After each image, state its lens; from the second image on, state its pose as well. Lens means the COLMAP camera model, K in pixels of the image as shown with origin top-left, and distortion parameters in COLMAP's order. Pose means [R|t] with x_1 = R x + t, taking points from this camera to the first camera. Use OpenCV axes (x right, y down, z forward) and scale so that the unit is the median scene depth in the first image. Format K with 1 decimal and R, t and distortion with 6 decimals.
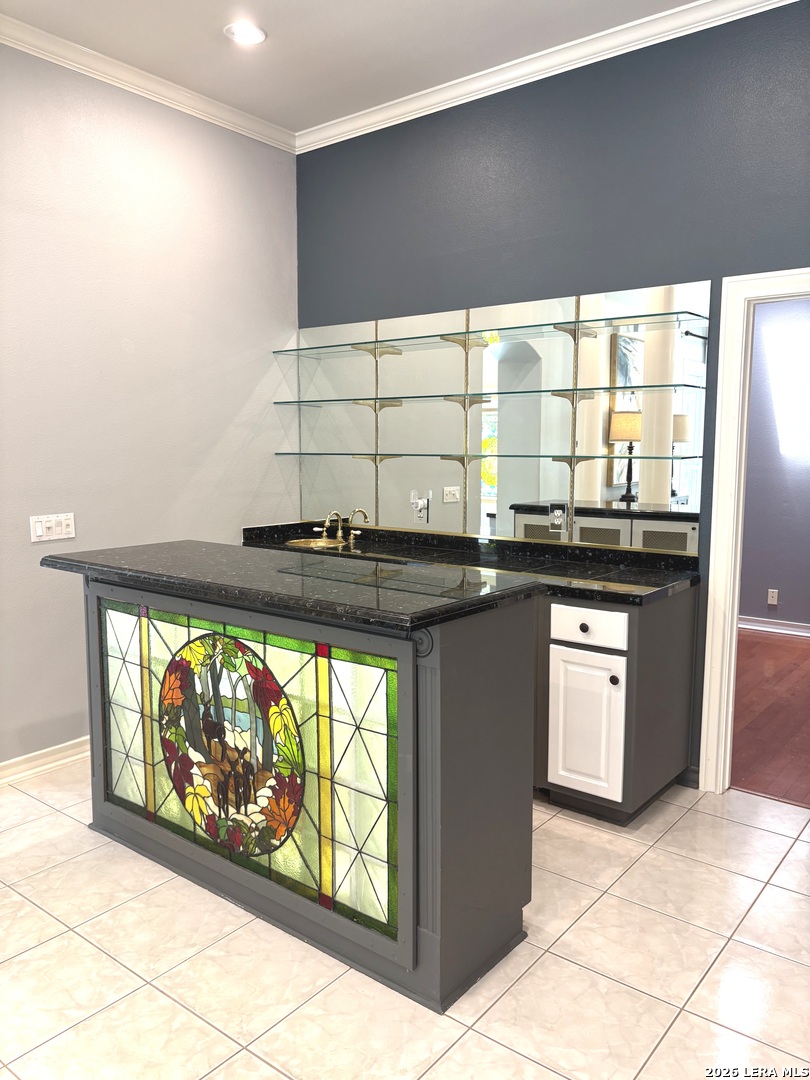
lens RADIAL K [[817.1, 0, 407.2], [0, 817.1, 534.6], [0, 0, 1]] dist [0.030803, -0.000820]
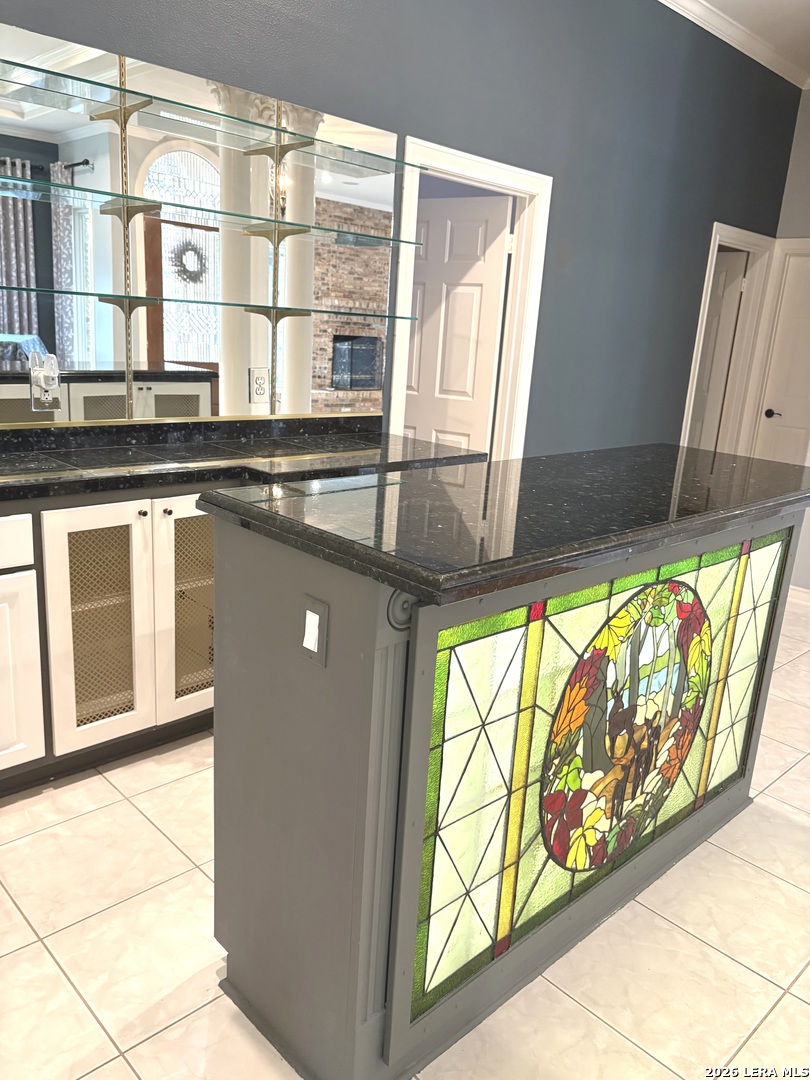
lens RADIAL K [[817.1, 0, 405.1], [0, 817.1, 546.3], [0, 0, 1]] dist [0.030803, -0.000820]
pose [[0.135529, -0.252094, 0.958165, -0.870580], [0.045876, 0.967648, 0.248100, -0.087487], [-0.989711, 0.010332, 0.142709, 1.050622]]
